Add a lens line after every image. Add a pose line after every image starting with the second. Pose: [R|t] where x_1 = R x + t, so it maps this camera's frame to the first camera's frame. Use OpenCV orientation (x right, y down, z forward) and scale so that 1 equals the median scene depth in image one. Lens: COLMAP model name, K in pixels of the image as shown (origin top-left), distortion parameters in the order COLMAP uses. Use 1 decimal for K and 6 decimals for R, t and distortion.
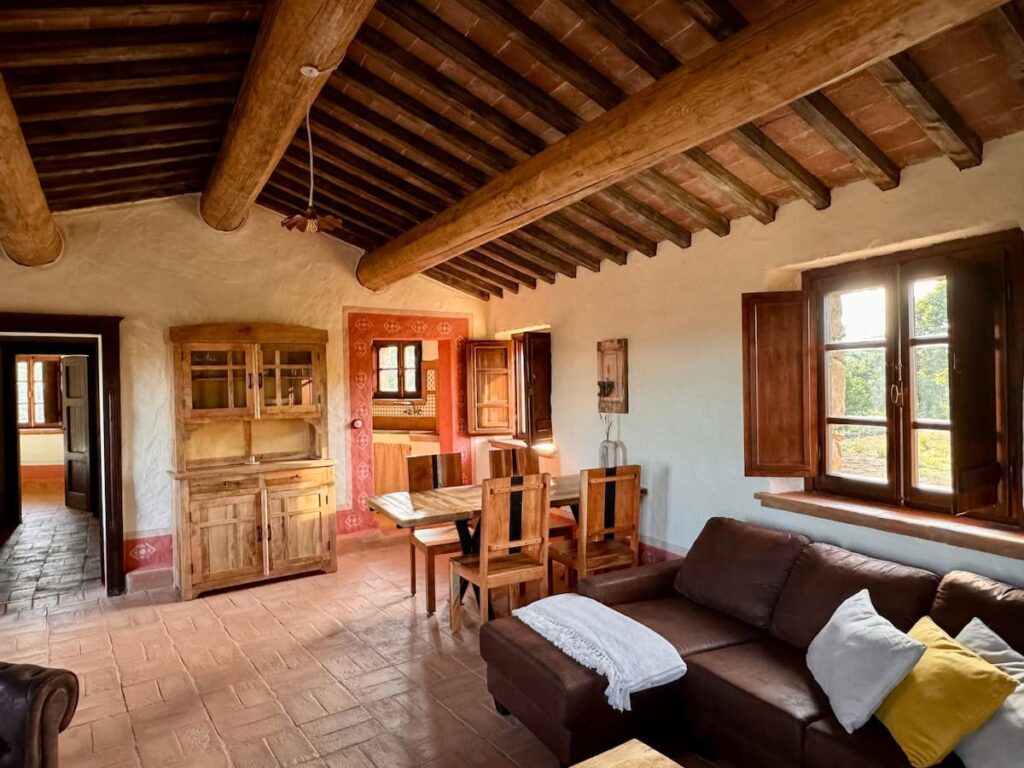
lens RADIAL K [[730.7, 0, 514.6], [0, 730.7, 383.6], [0, 0, 1]] dist [0.050933, -0.078865]
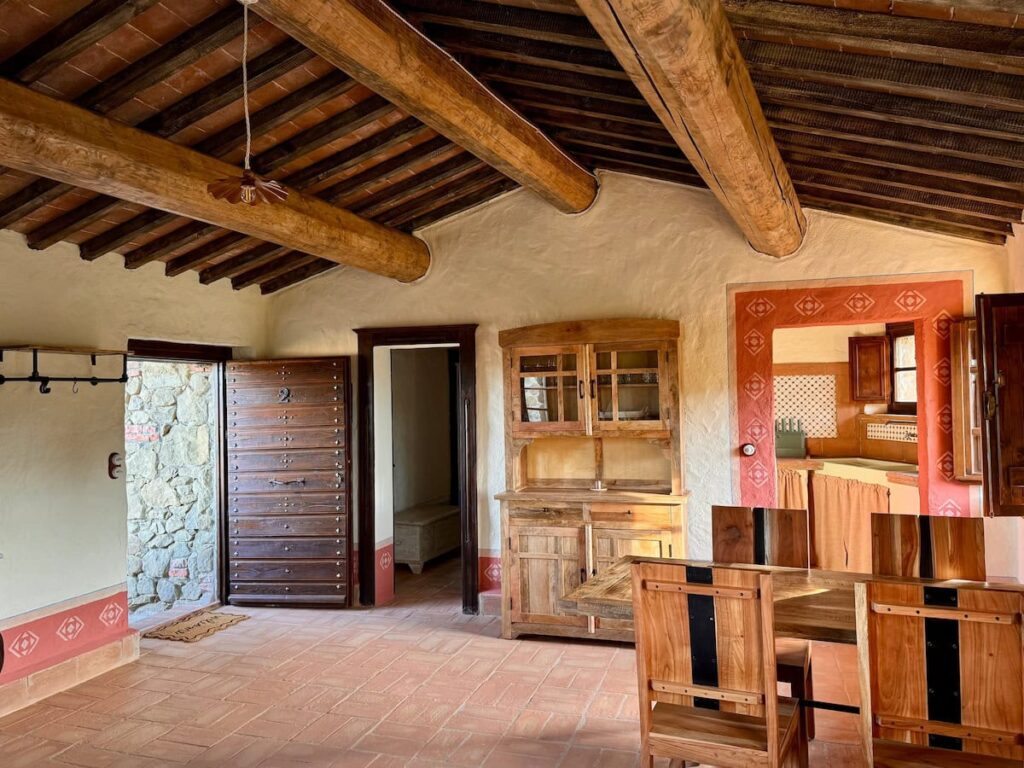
lens RADIAL K [[795.0, 0, 511.5], [0, 795.0, 375.1], [0, 0, 1]] dist [0.164962, -0.215345]
pose [[0.562951, -0.014279, -0.826367, 0.343336], [0.005017, 0.999891, -0.013860, -0.008109], [0.826475, 0.003657, 0.562961, 0.432623]]
